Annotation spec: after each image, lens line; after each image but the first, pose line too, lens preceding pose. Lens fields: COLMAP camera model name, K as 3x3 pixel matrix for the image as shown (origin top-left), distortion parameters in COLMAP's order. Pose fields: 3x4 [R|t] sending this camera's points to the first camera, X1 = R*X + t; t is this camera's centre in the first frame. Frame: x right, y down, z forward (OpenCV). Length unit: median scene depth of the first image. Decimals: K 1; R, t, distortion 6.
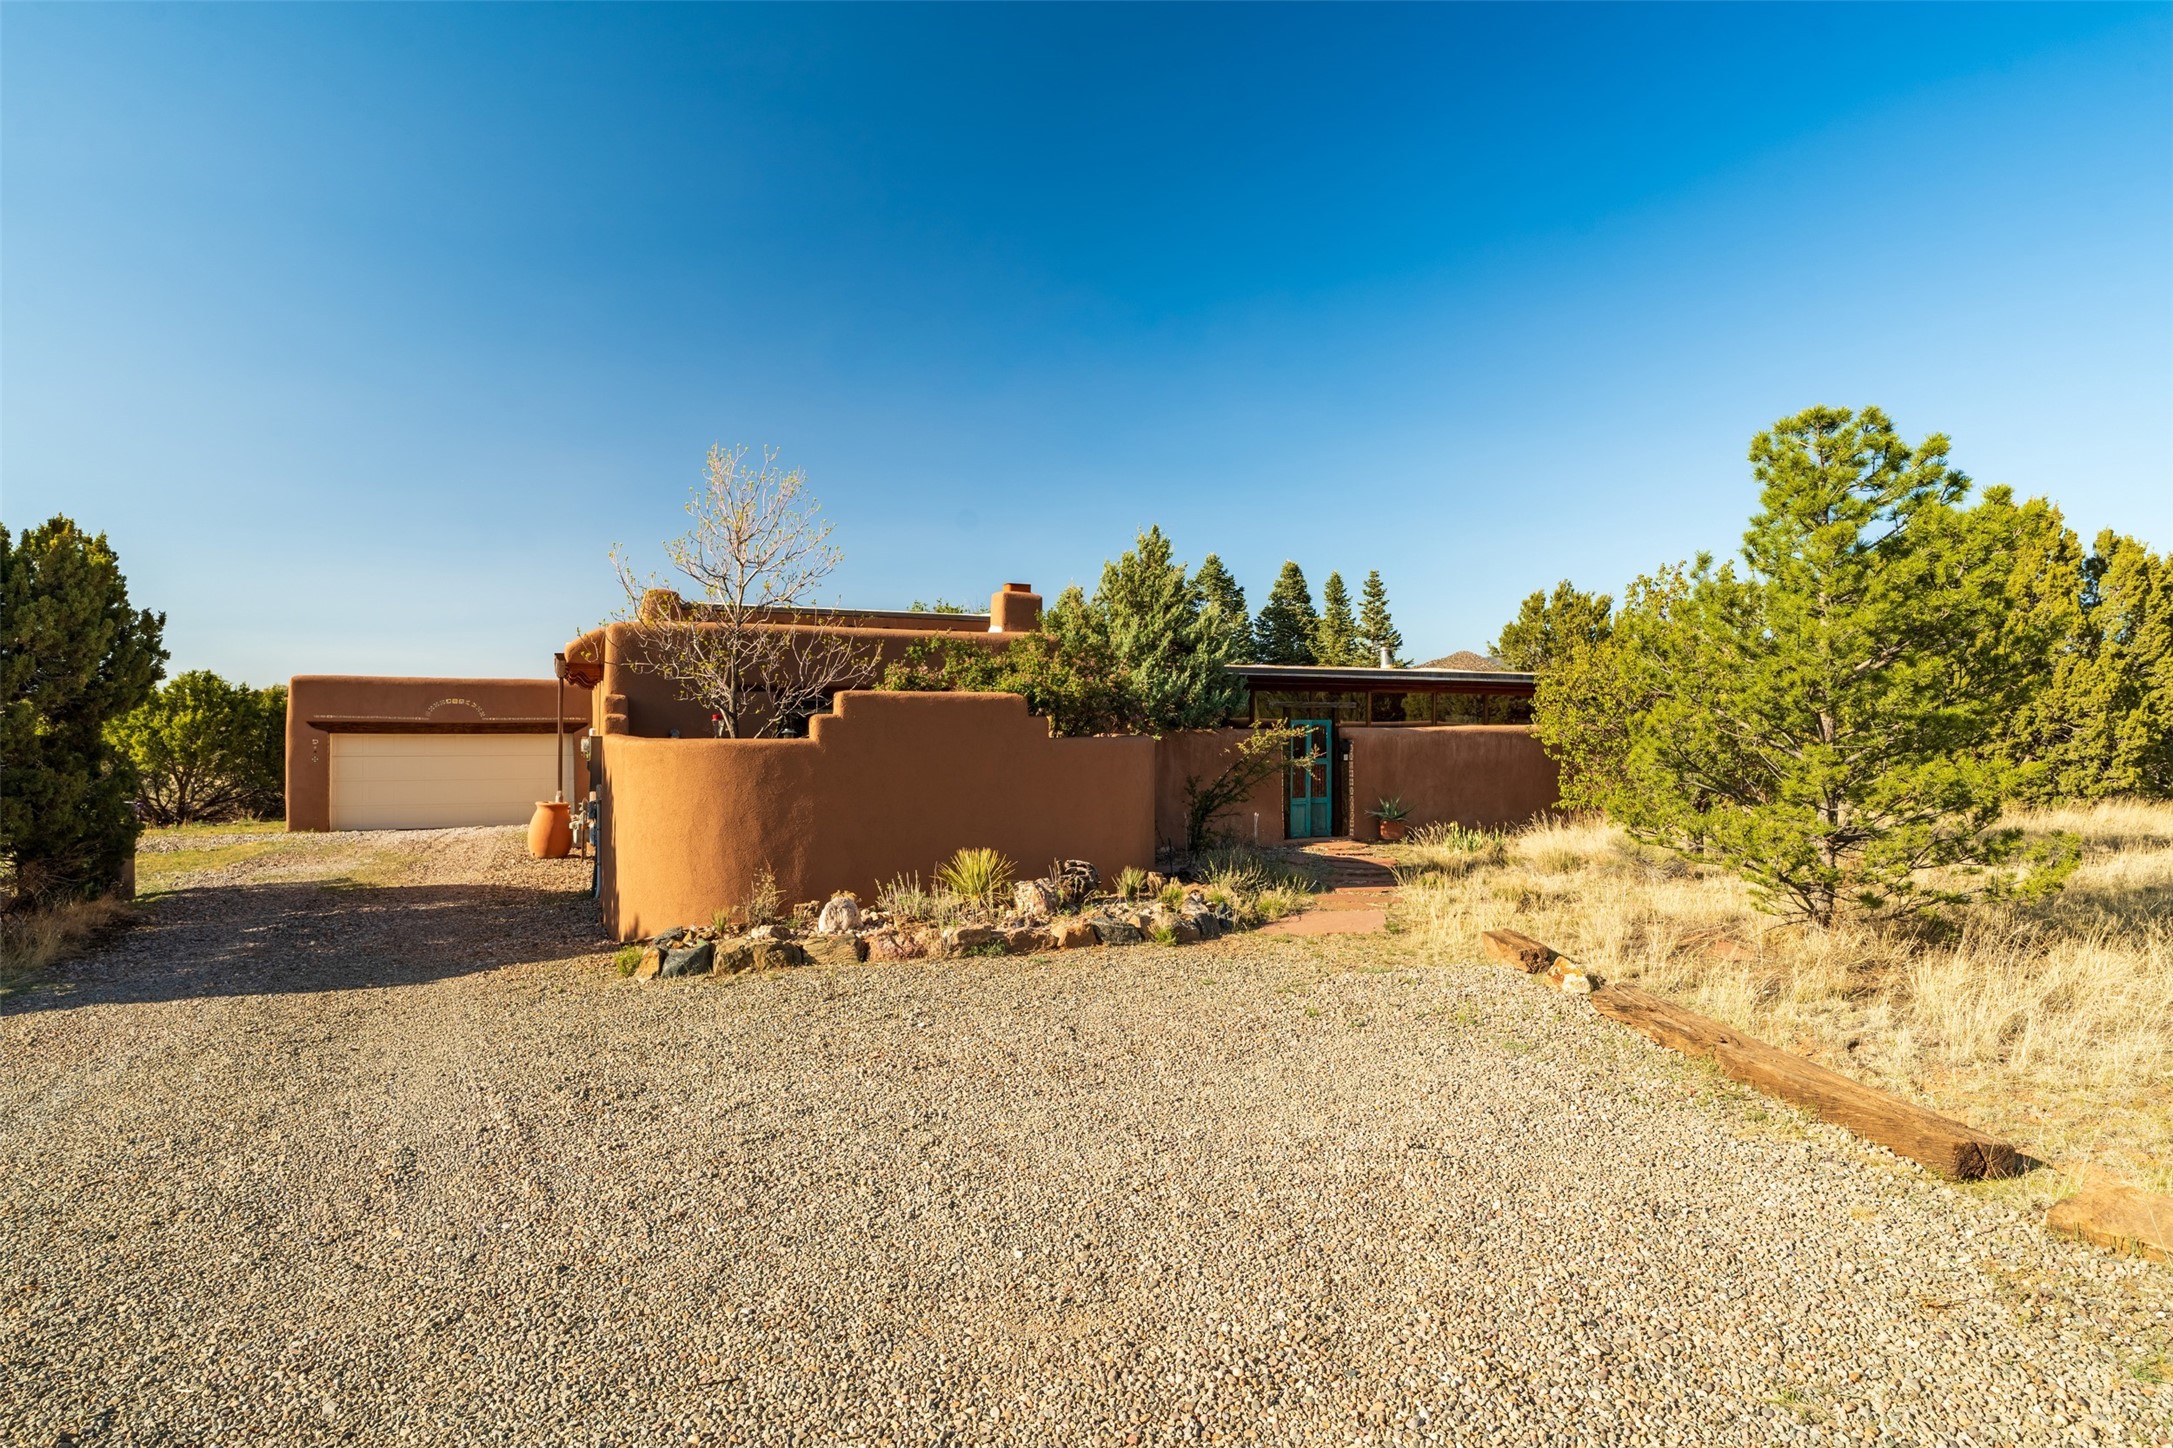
lens RADIAL K [[1166.7, 0, 1086.5], [0, 1166.7, 724.0], [0, 0, 1]] dist [0.001210, 0.000218]
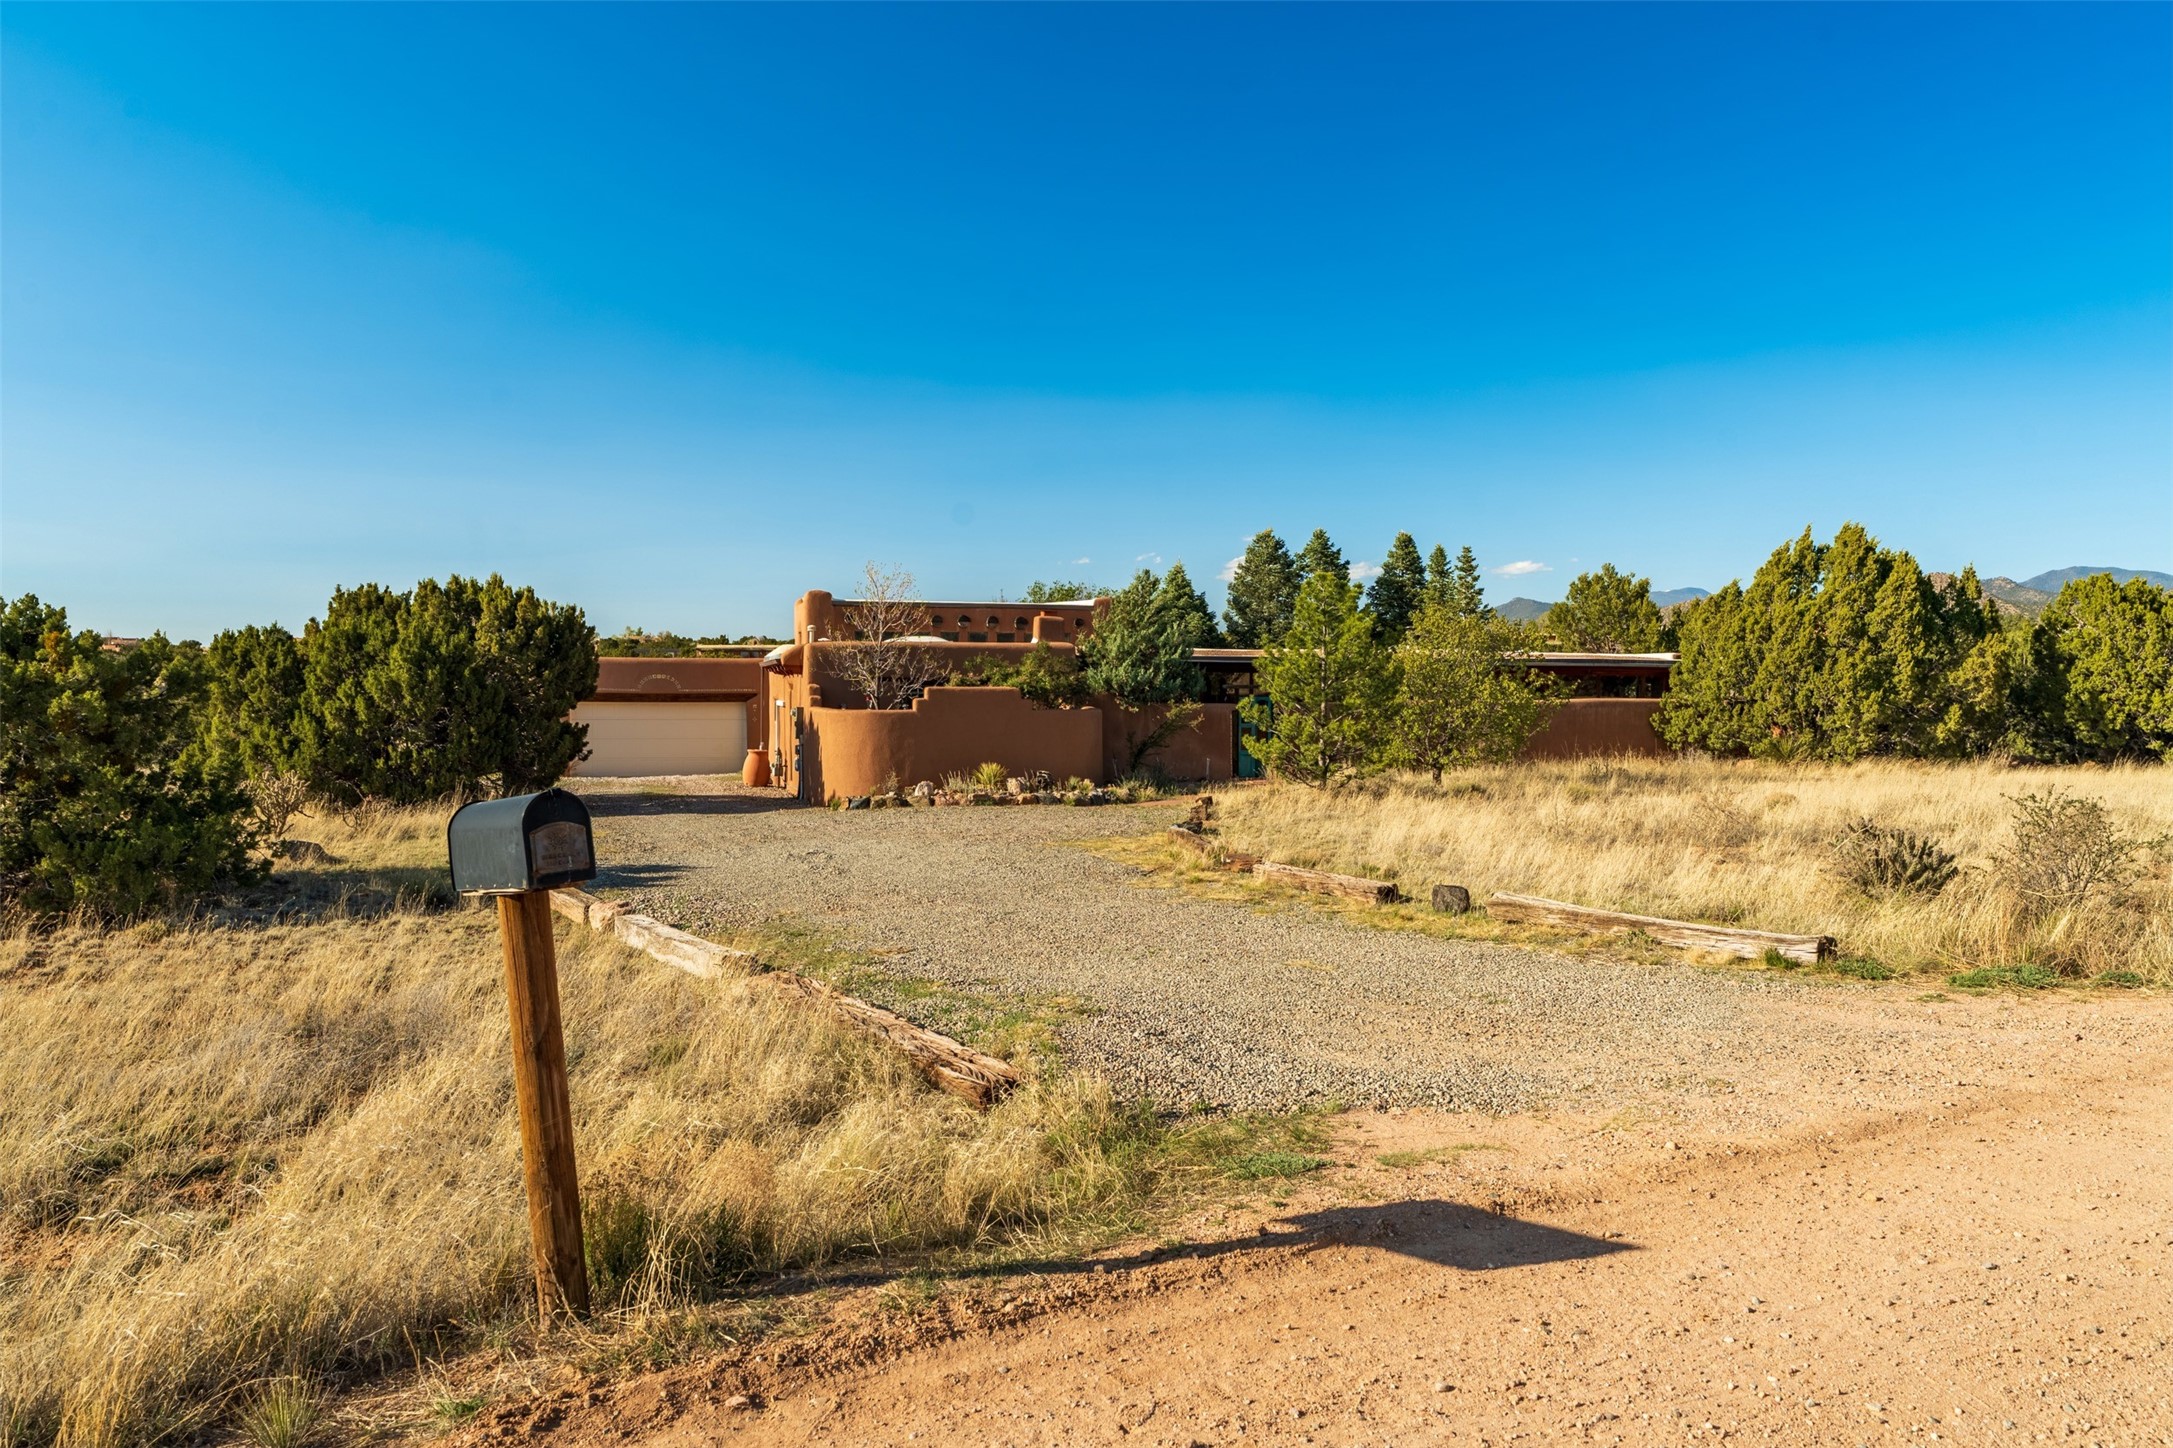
lens RADIAL K [[1662.7, 0, 1086.5], [0, 1662.7, 724.0], [0, 0, 1]] dist [0.002618, 0.000708]
pose [[0.987253, 0.005255, -0.159074, 0.429718], [-0.001243, 0.999679, 0.025306, -0.030194], [0.159156, -0.024785, 0.986942, -1.492720]]
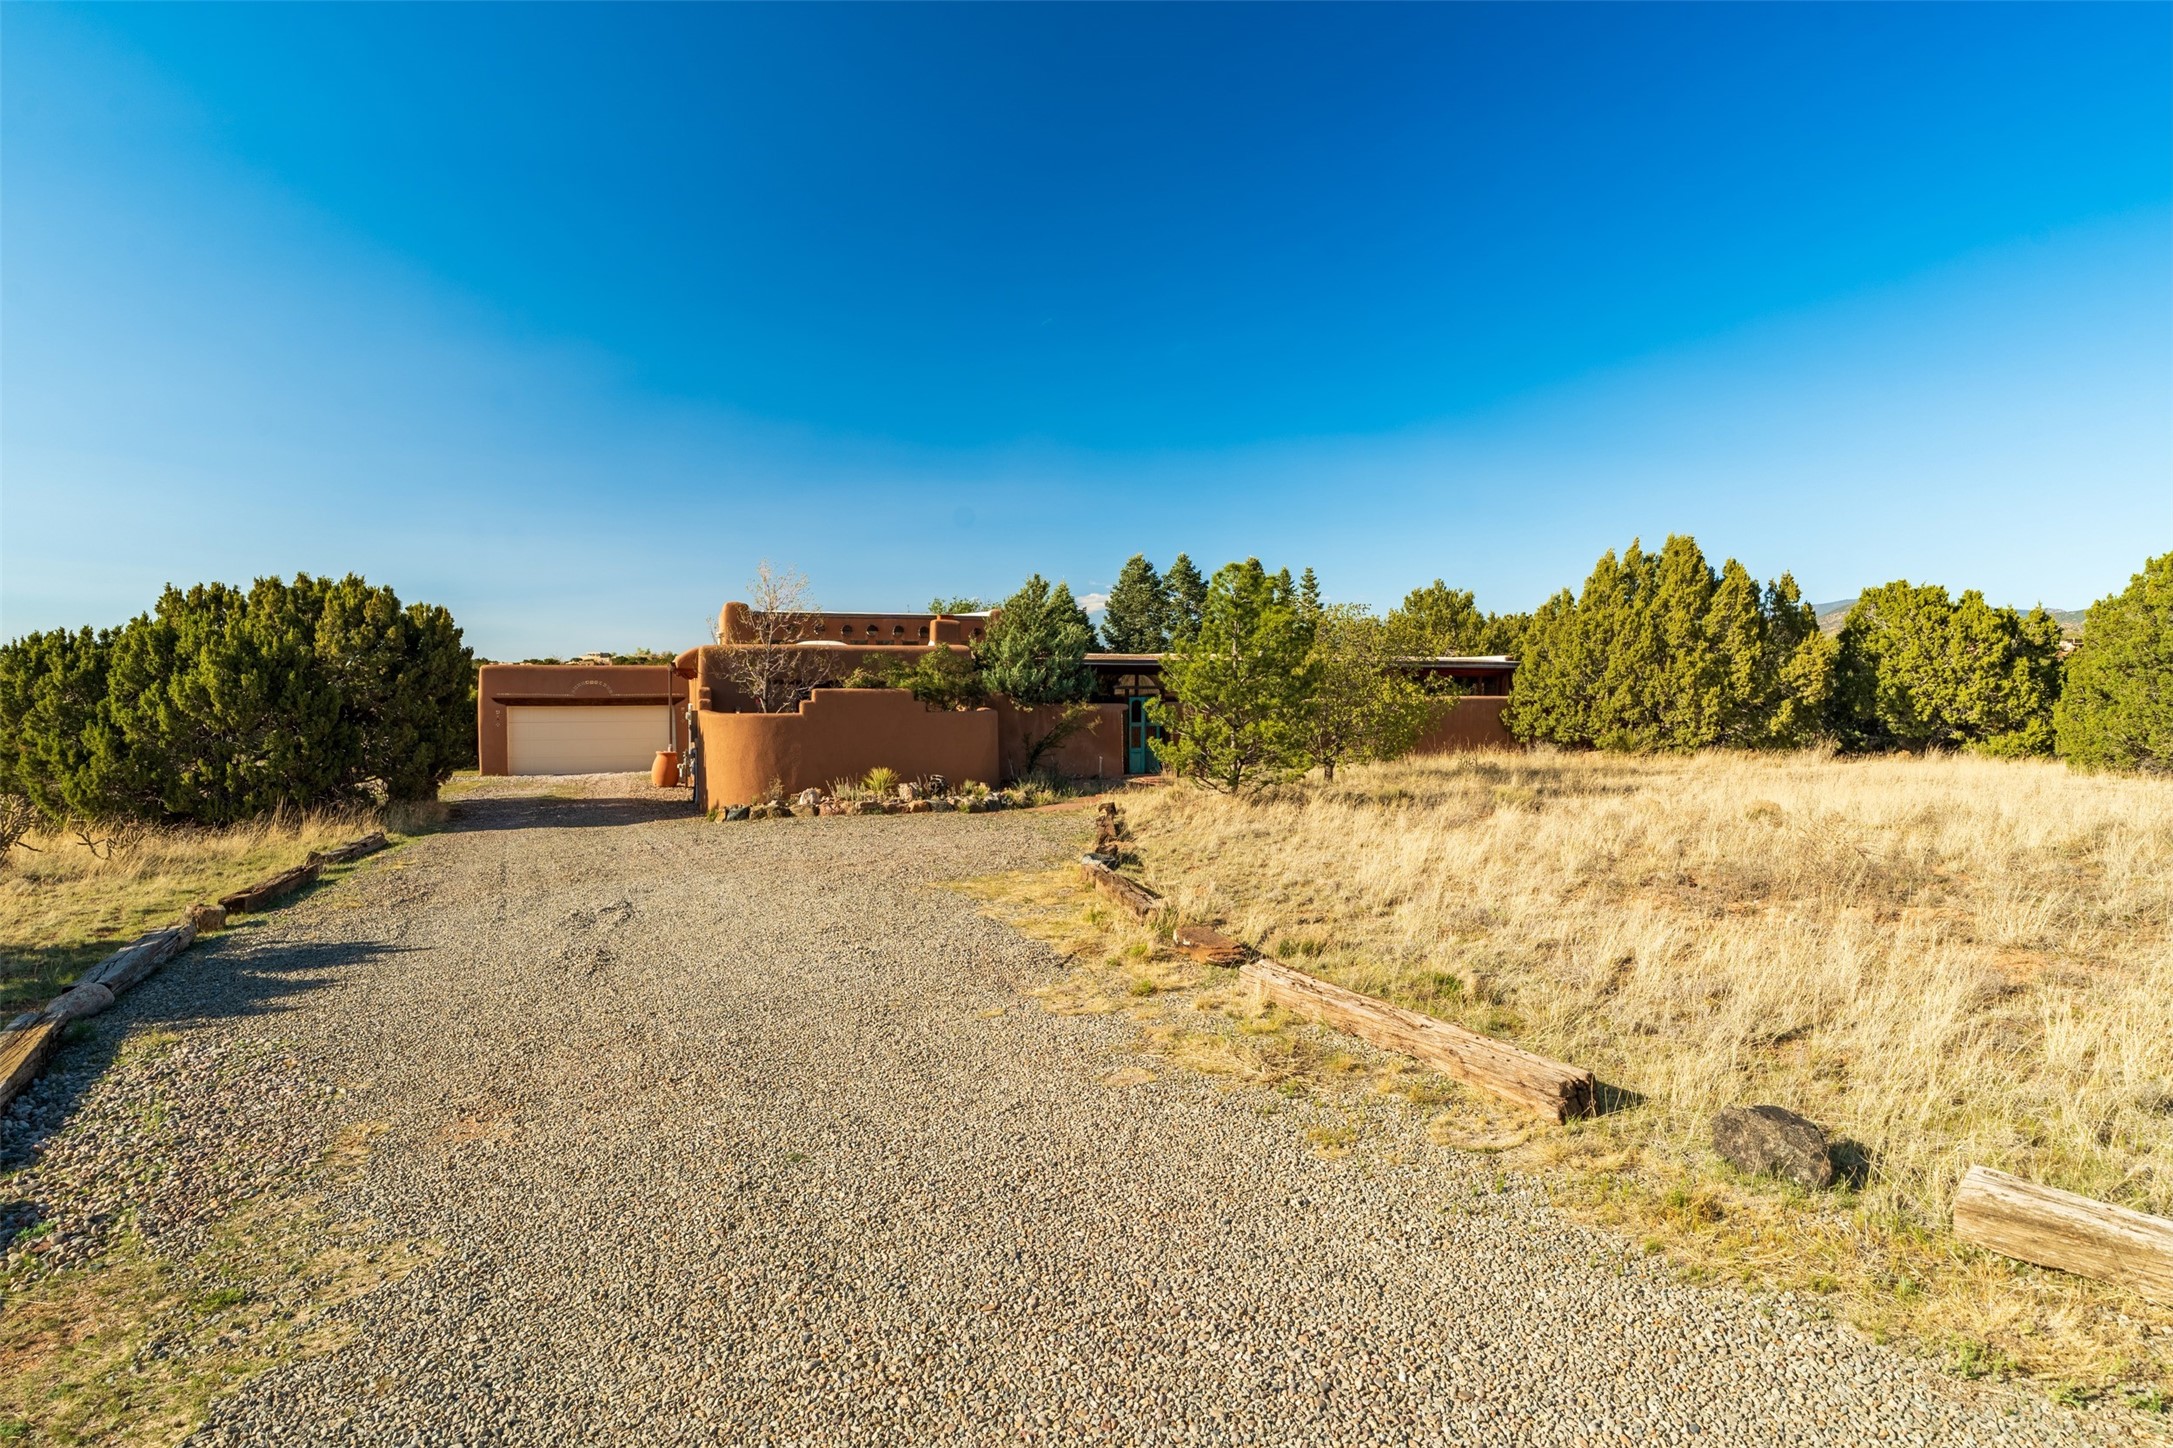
lens RADIAL K [[1214.5, 0, 1086.5], [0, 1214.5, 724.0], [0, 0, 1]] dist [-0.003325, -0.000309]
pose [[0.996877, -0.002967, -0.078913, 0.330647], [0.005392, 0.999519, 0.030542, -0.023710], [0.078784, -0.030873, 0.996414, -0.819338]]
